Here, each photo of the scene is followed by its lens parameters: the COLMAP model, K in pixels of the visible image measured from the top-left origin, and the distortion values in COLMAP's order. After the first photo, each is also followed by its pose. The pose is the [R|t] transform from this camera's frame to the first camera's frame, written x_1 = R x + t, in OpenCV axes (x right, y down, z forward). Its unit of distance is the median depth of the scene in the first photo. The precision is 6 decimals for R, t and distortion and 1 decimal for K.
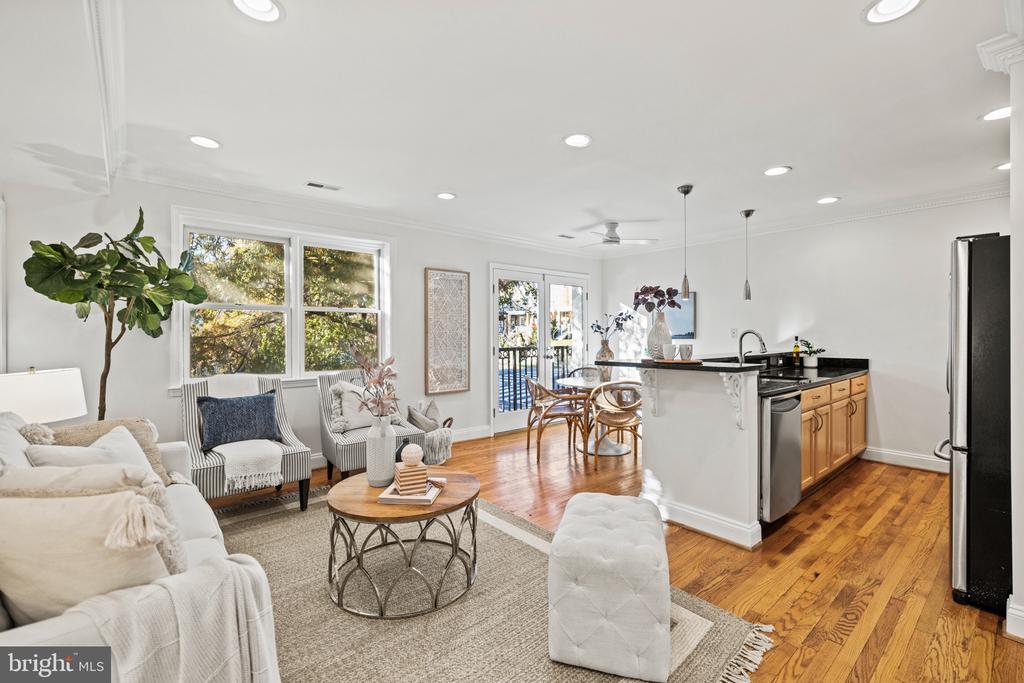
lens RADIAL K [[453.8, 0, 513.6], [0, 453.8, 336.4], [0, 0, 1]] dist [0.005397, 0.000009]
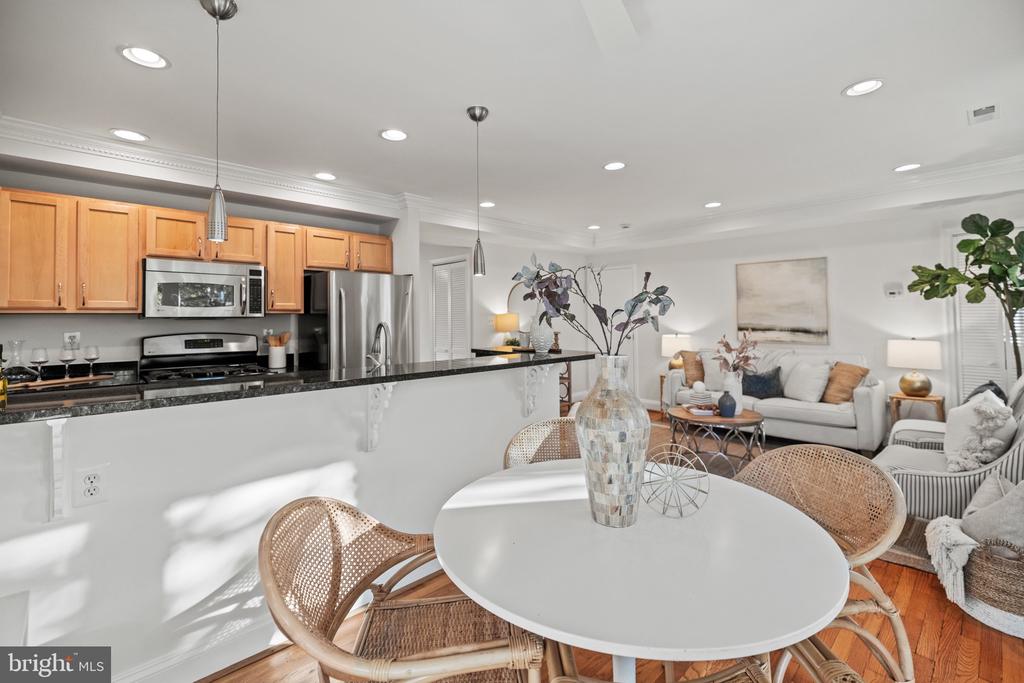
lens RADIAL K [[448.1, 0, 523.6], [0, 448.1, 305.1], [0, 0, 1]] dist [0.001782, -0.000217]
pose [[-0.998319, 0.010137, -0.057073, 0.292628], [0.011697, 0.999565, -0.027068, -0.015460], [0.056774, -0.027690, -0.998003, 1.387365]]
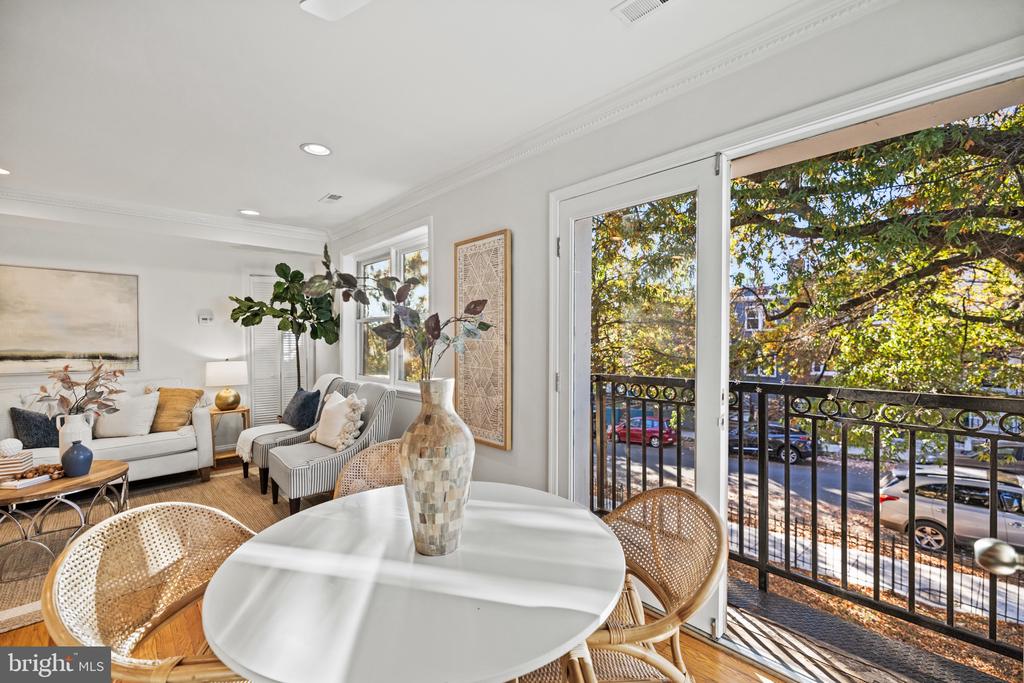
lens RADIAL K [[440.3, 0, 512.0], [0, 440.3, 341.5], [0, 0, 1]] dist [-0.002929, -0.000193]
pose [[0.029089, 0.012549, -0.999498, 0.490775], [-0.000063, 0.999921, 0.012553, -0.018438], [0.999577, -0.000302, 0.029088, 1.152114]]
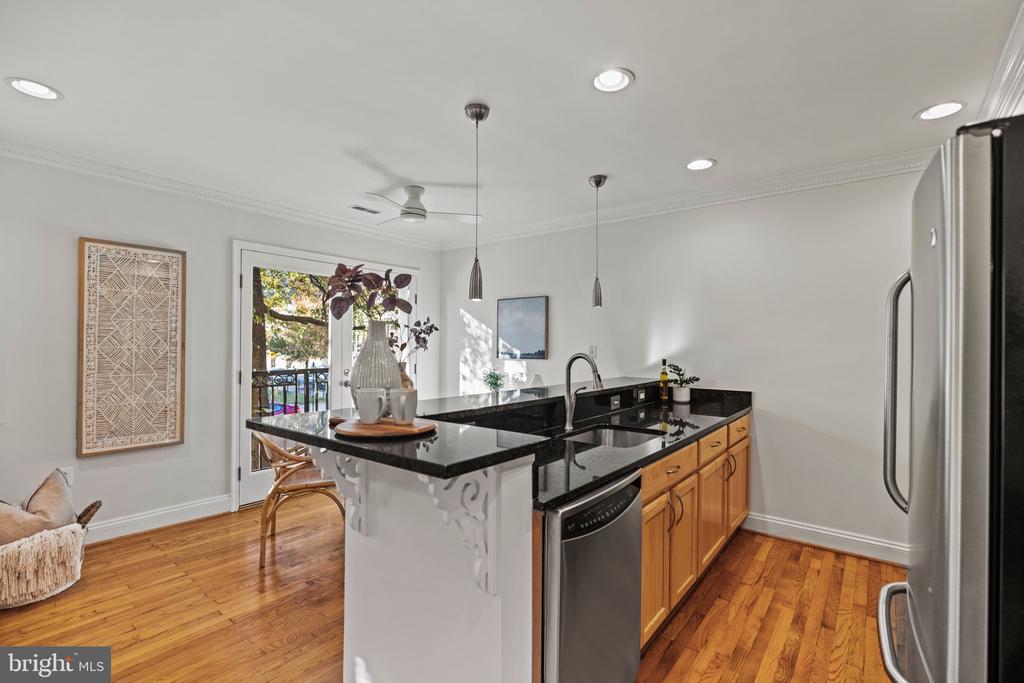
lens RADIAL K [[468.1, 0, 519.2], [0, 468.1, 343.6], [0, 0, 1]] dist [0.000262, -0.000513]
pose [[0.980325, 0.010398, 0.197118, 0.260686], [-0.009014, 0.999928, -0.007919, -0.017488], [-0.197186, 0.005986, 0.980348, 0.331193]]
